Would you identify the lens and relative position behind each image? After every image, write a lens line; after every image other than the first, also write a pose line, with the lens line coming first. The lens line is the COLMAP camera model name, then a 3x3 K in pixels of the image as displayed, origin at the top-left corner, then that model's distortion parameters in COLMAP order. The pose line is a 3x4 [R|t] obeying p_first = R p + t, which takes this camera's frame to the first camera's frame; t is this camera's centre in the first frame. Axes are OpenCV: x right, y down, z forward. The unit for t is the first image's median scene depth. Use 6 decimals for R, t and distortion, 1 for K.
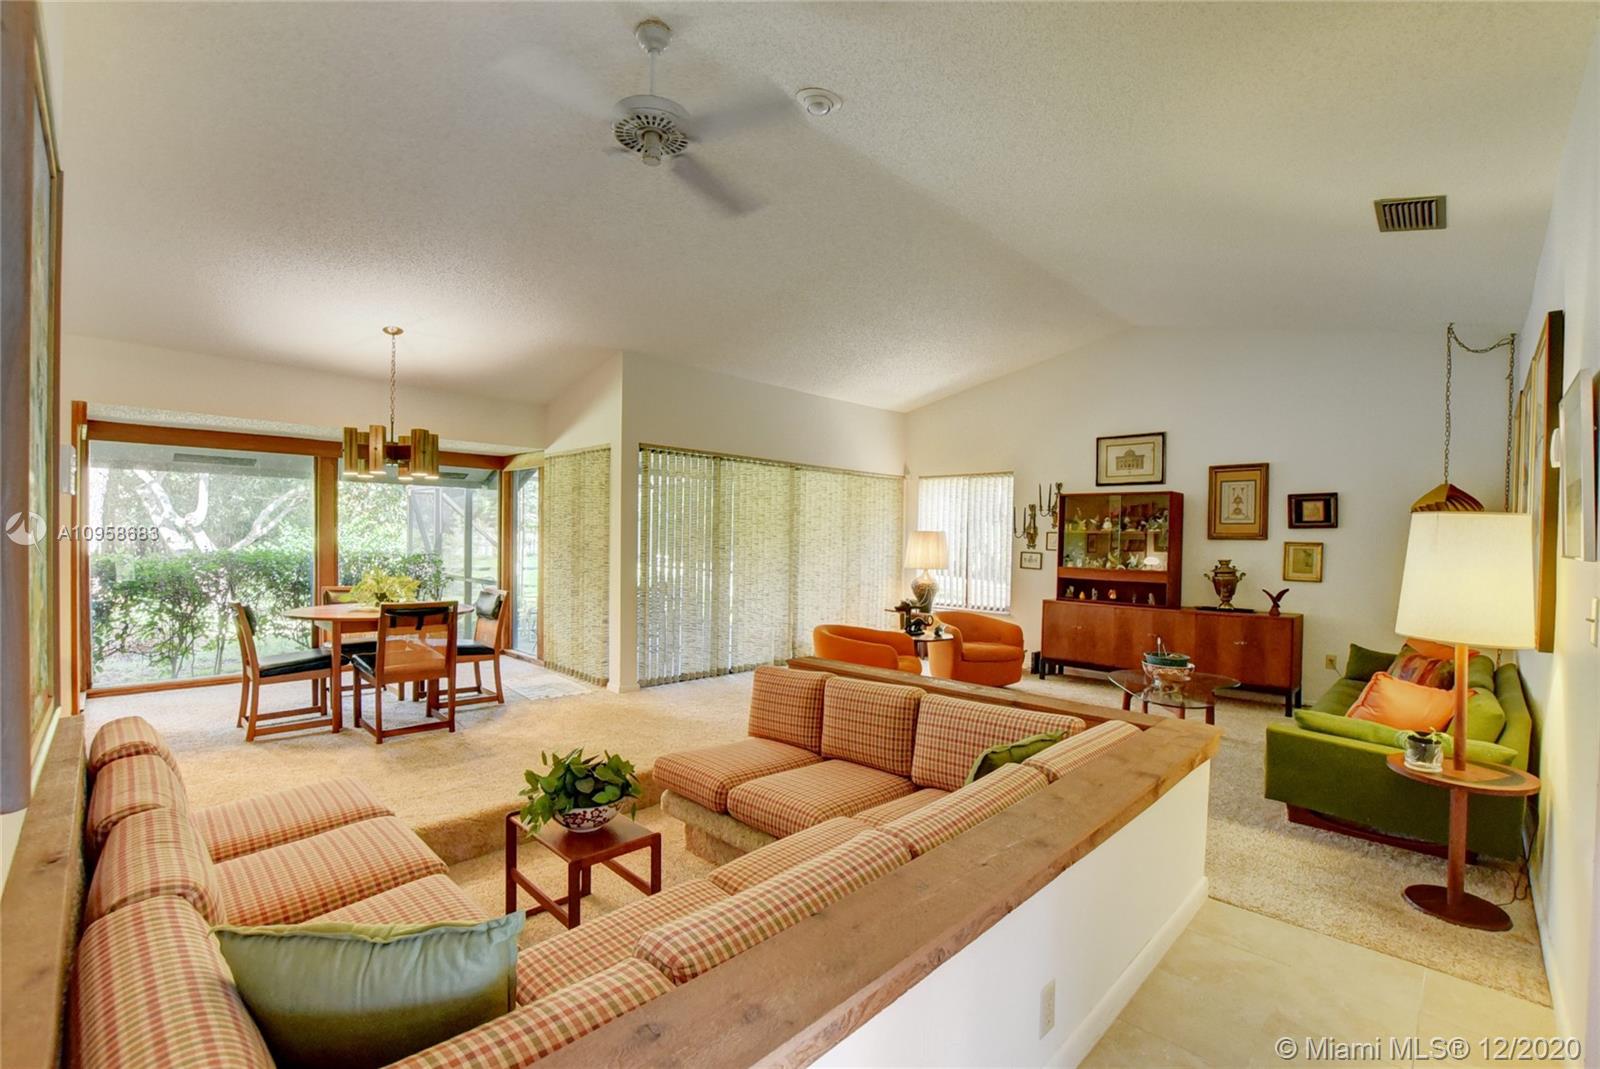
lens RADIAL K [[708.8, 0, 796.0], [0, 708.8, 544.8], [0, 0, 1]] dist [-0.030648, 0.004897]
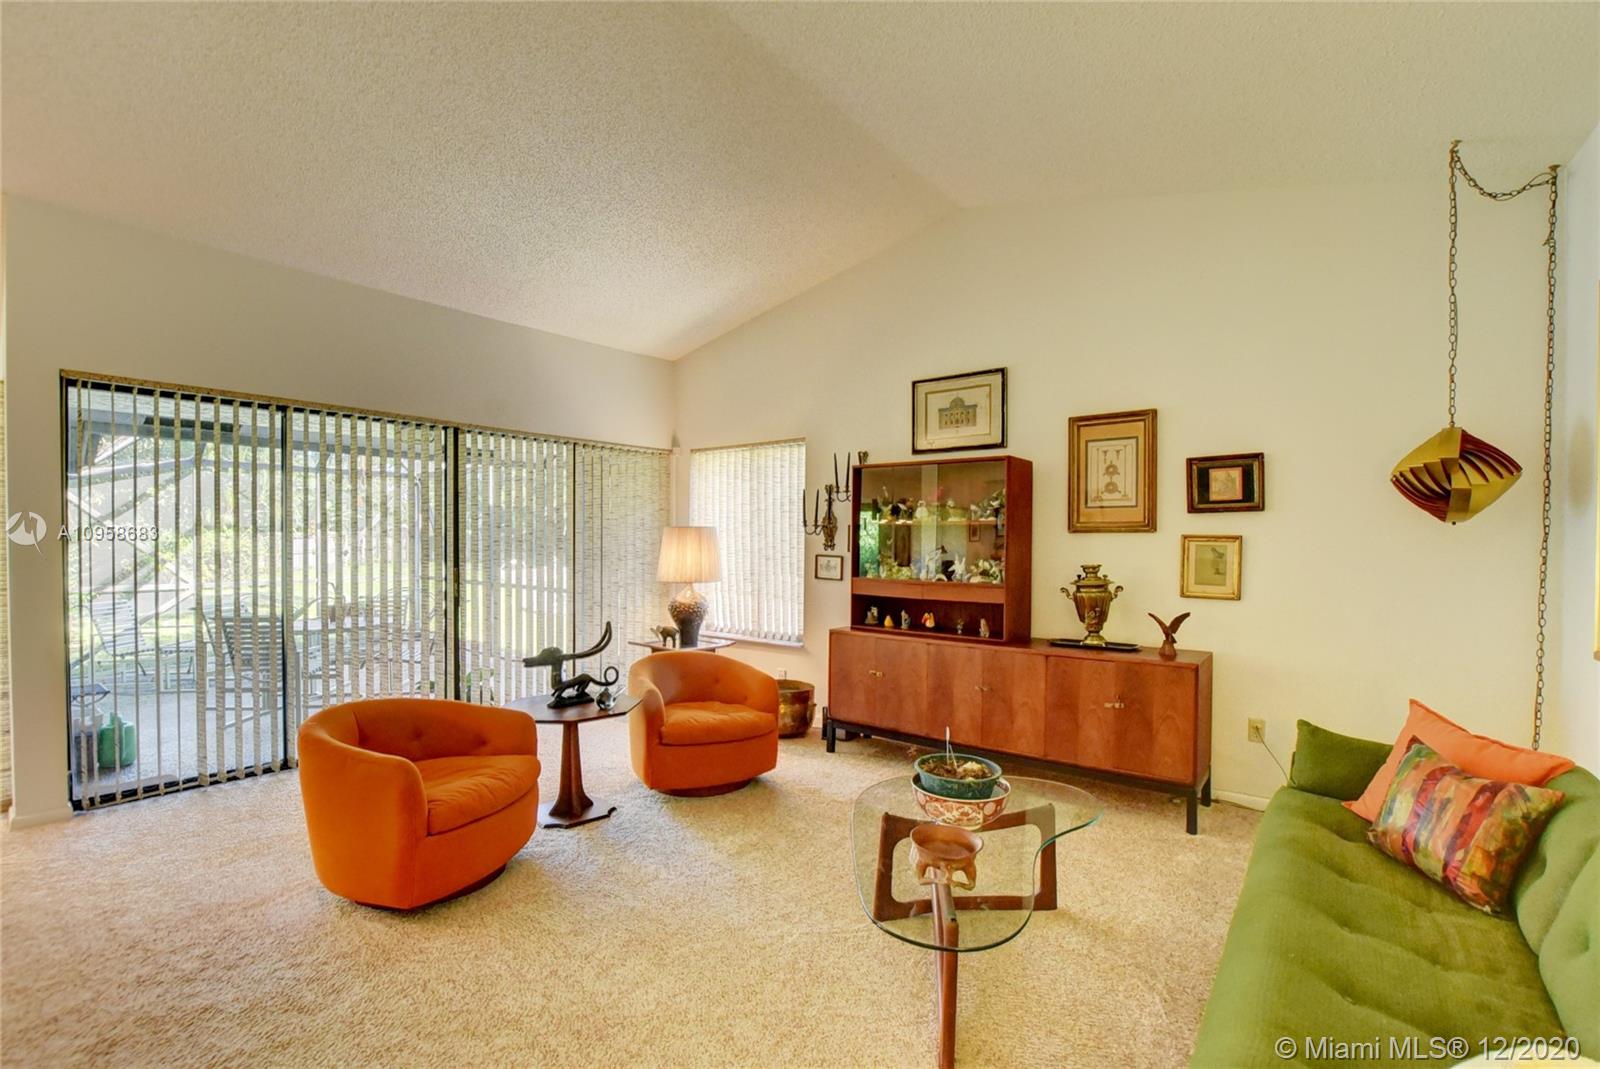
lens RADIAL K [[708.8, 0, 796.0], [0, 708.8, 544.8], [0, 0, 1]] dist [-0.030648, 0.004897]
pose [[0.994443, -0.012658, 0.104508, 0.273367], [0.012853, 0.999917, -0.001192, 0.000881], [-0.104484, 0.002528, 0.994523, 0.388213]]
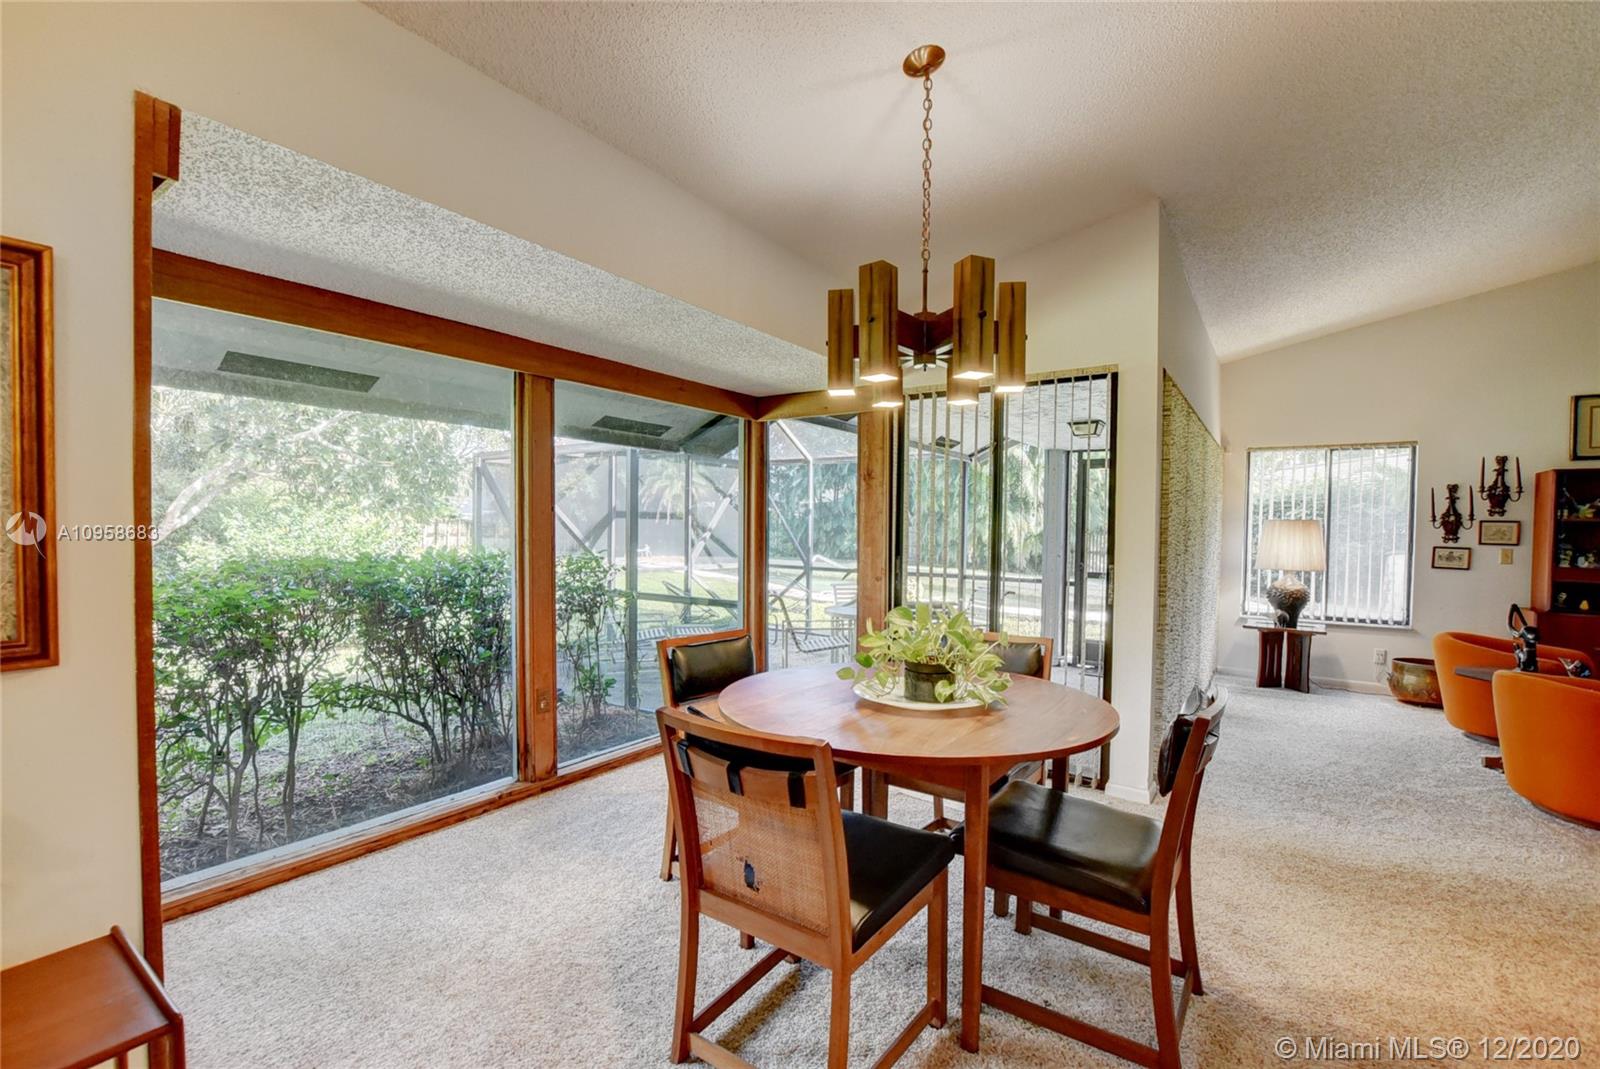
lens RADIAL K [[708.8, 0, 796.0], [0, 708.8, 544.8], [0, 0, 1]] dist [-0.030648, 0.004897]
pose [[0.985959, -0.005686, 0.166889, -0.575399], [0.003347, 0.999892, 0.014294, -0.006165], [-0.166953, -0.013535, 0.985872, 0.455490]]
